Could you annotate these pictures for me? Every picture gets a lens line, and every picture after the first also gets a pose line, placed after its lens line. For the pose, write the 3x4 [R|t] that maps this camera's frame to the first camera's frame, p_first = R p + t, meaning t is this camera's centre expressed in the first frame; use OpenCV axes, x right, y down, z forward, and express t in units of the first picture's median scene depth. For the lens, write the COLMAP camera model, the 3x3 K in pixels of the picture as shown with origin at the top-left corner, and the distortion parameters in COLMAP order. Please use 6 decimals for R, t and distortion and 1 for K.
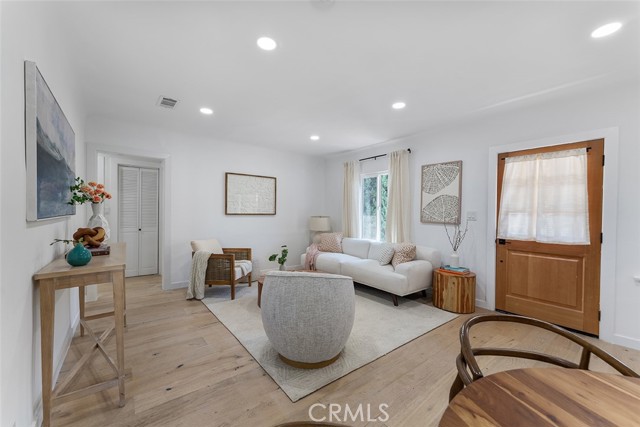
lens RADIAL K [[258.9, 0, 321.0], [0, 258.9, 215.8], [0, 0, 1]] dist [0.001201, 0.000017]
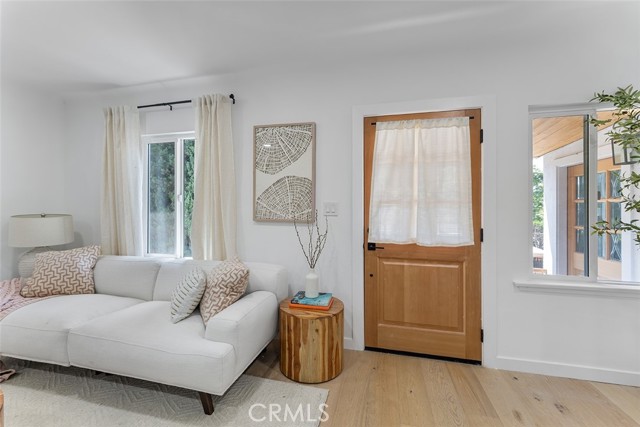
lens RADIAL K [[258.9, 0, 322.6], [0, 258.9, 210.6], [0, 0, 1]] dist [0.001201, 0.000017]
pose [[0.788848, -0.014880, 0.614409, 0.177678], [0.015351, 0.999872, 0.004506, 0.000345], [-0.614397, 0.005877, 0.788975, 0.533412]]
